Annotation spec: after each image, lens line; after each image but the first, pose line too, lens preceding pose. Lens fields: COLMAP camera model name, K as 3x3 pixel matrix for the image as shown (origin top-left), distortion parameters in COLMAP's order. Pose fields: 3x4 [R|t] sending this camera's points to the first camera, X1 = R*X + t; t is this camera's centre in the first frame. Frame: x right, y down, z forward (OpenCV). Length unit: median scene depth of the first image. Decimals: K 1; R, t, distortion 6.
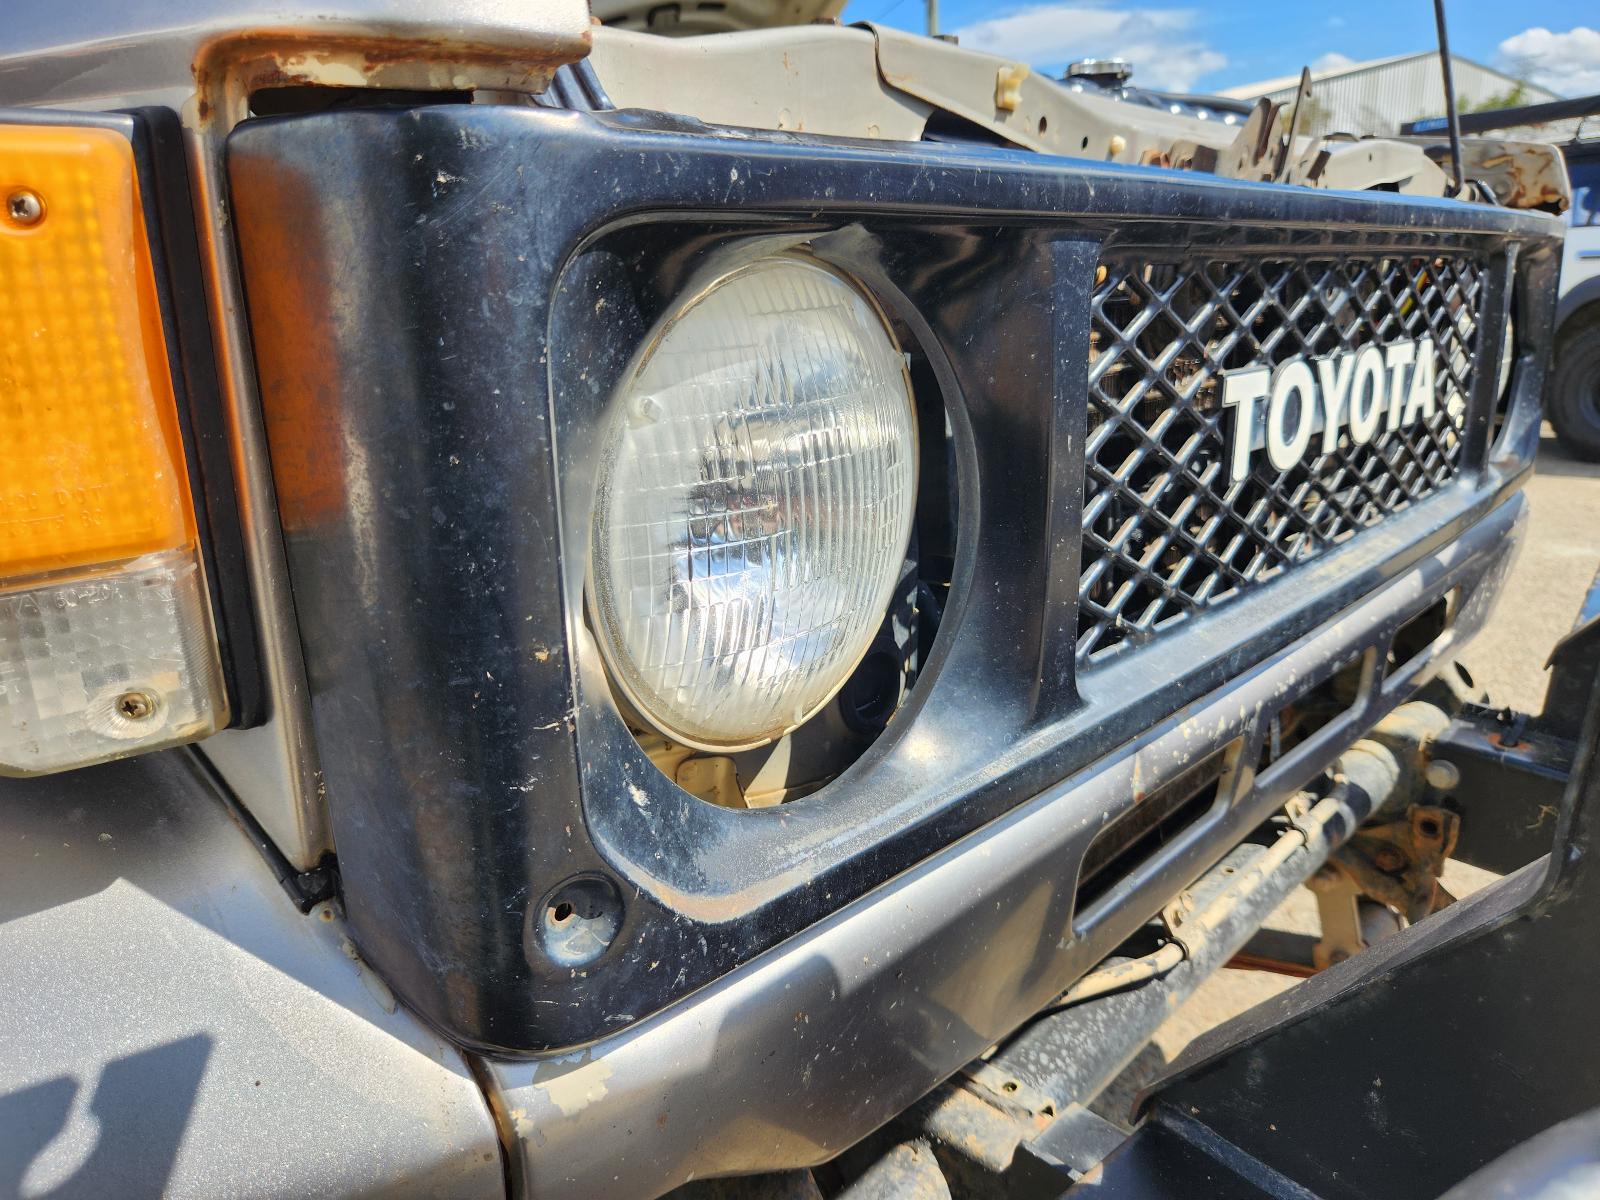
lens RADIAL K [[1081.3, 0, 808.8], [0, 1081.3, 609.8], [0, 0, 1]] dist [0.042181, -0.040447]
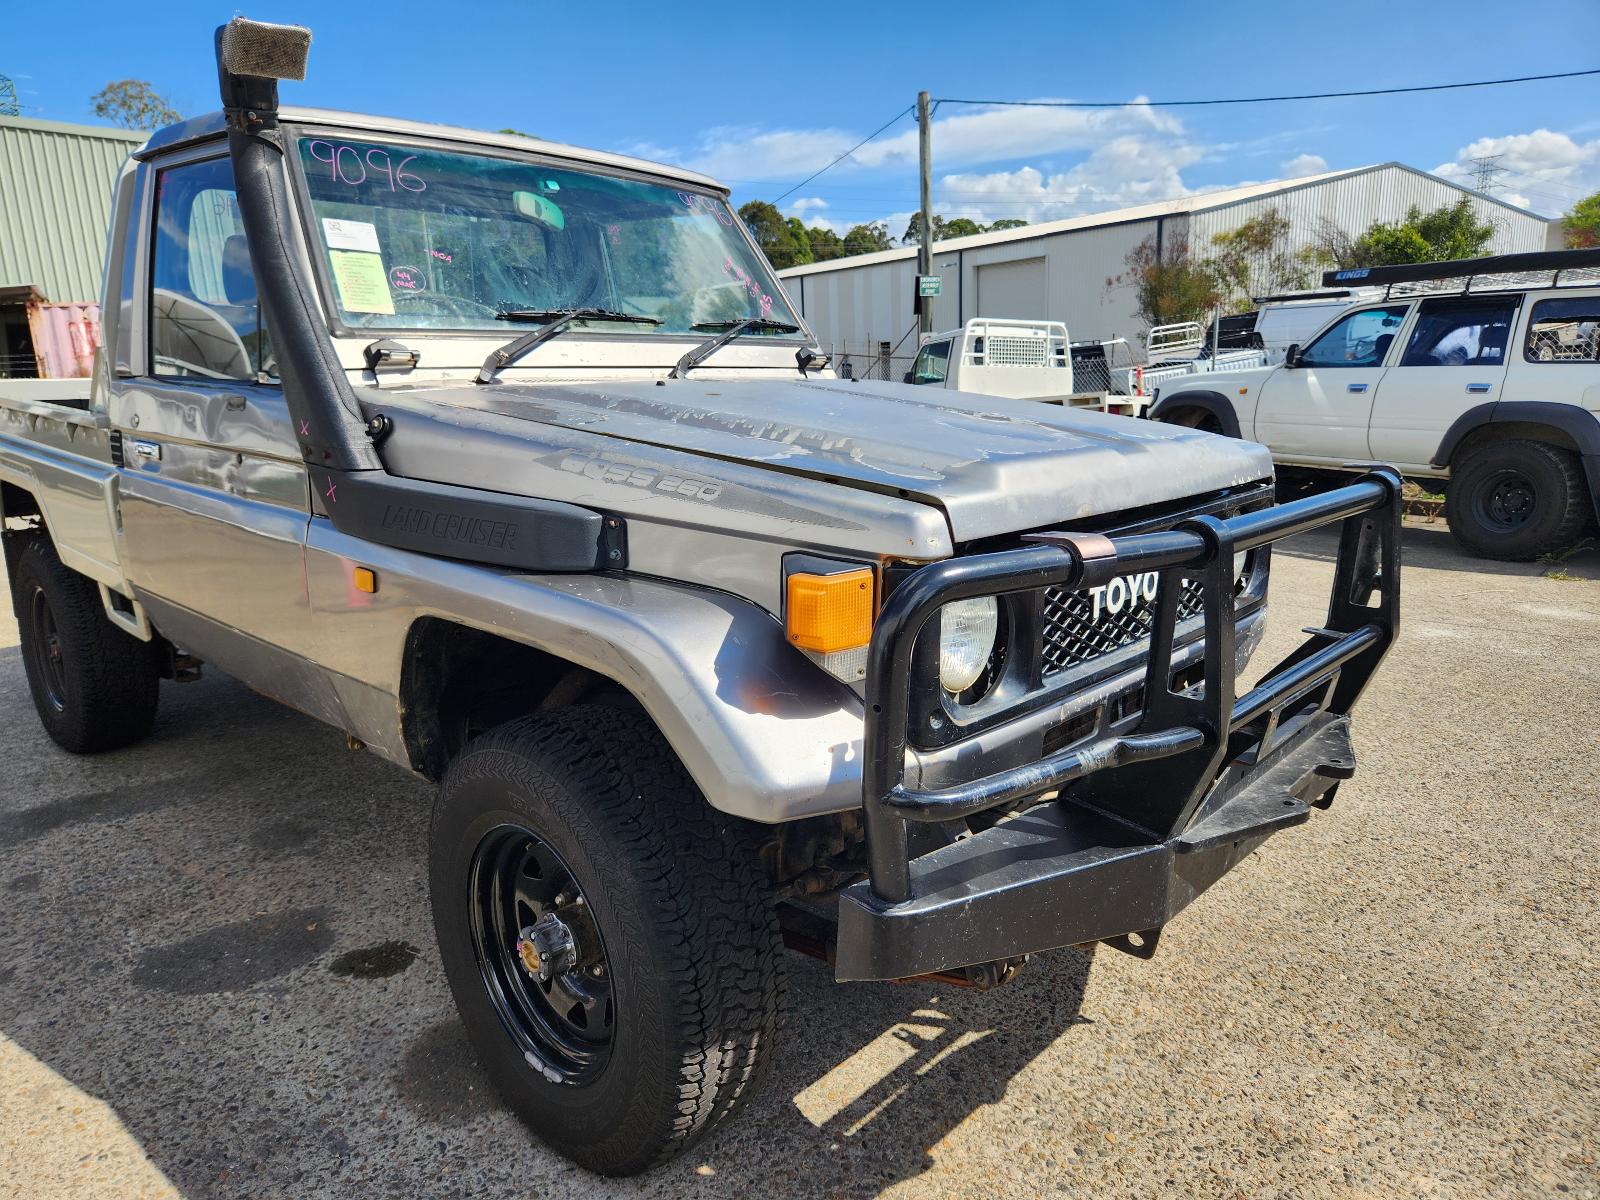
lens RADIAL K [[1081.3, 0, 798.2], [0, 1081.3, 599.2], [0, 0, 1]] dist [0.042181, -0.040447]
pose [[0.999919, 0.011392, 0.005590, -0.512066], [-0.010948, 0.997208, -0.073864, 0.069139], [-0.006416, 0.073797, 0.997253, -2.280042]]
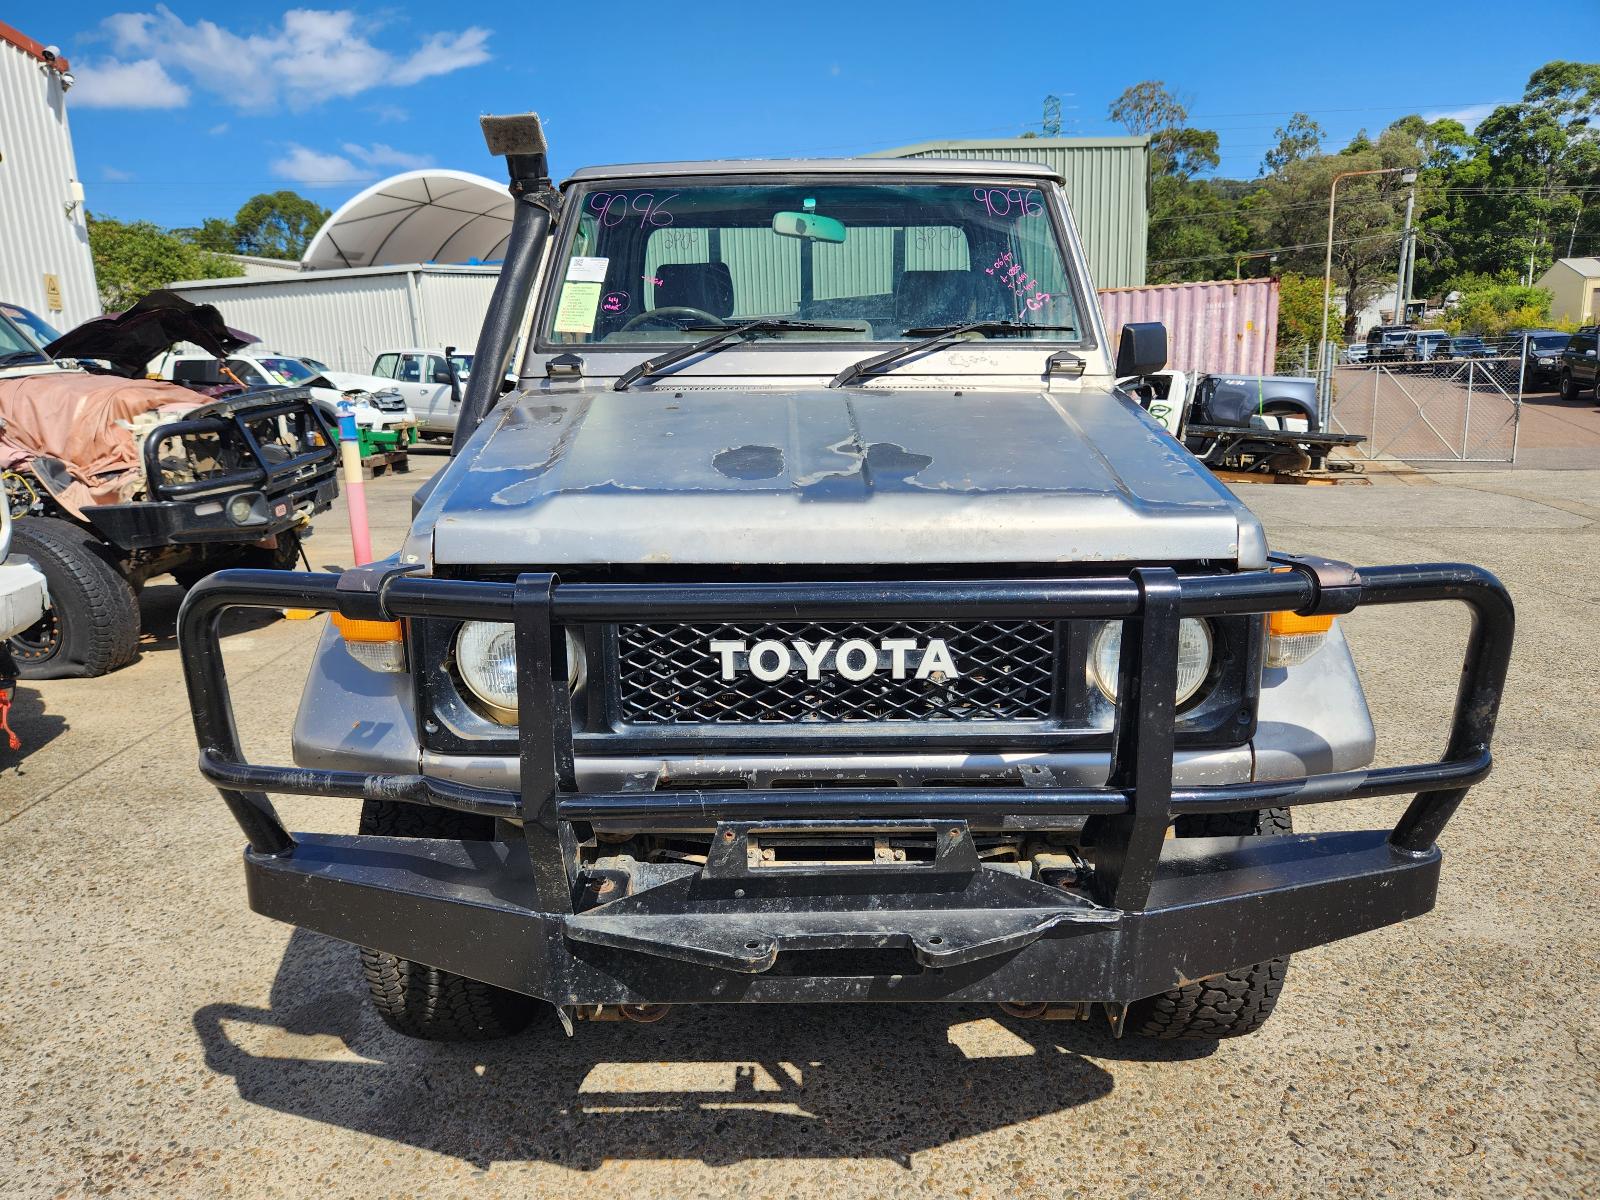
lens RADIAL K [[1081.3, 0, 787.0], [0, 1081.3, 612.2], [0, 0, 1]] dist [0.042181, -0.040447]
pose [[0.680946, 0.182662, -0.709187, 2.681524], [-0.210440, 0.976357, 0.049416, -0.504730], [0.701446, 0.115592, 0.703286, -0.914441]]
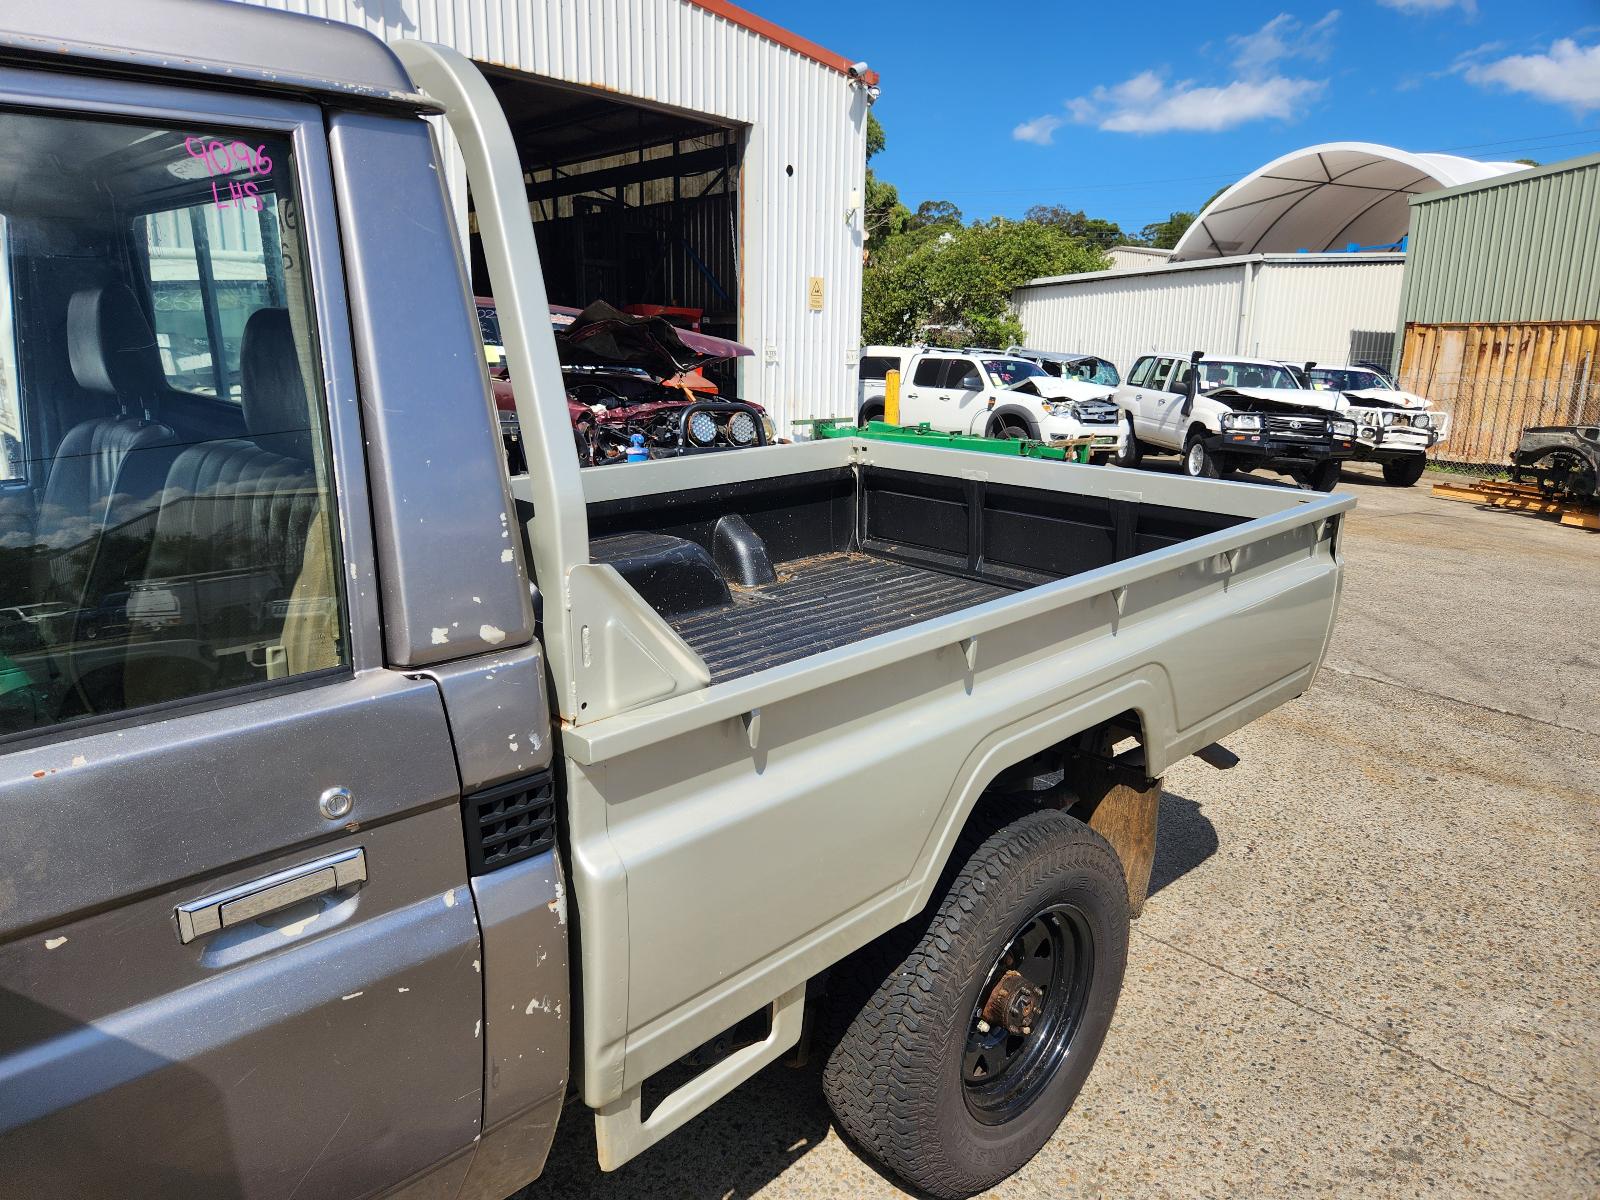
lens RADIAL K [[1081.3, 0, 796.2], [0, 1081.3, 592.0], [0, 0, 1]] dist [0.042181, -0.040447]
pose [[-0.058507, 0.247382, -0.967150, 0.081738], [-0.304148, 0.918333, 0.253295, -2.996490], [0.950827, 0.308976, 0.021512, 6.005556]]
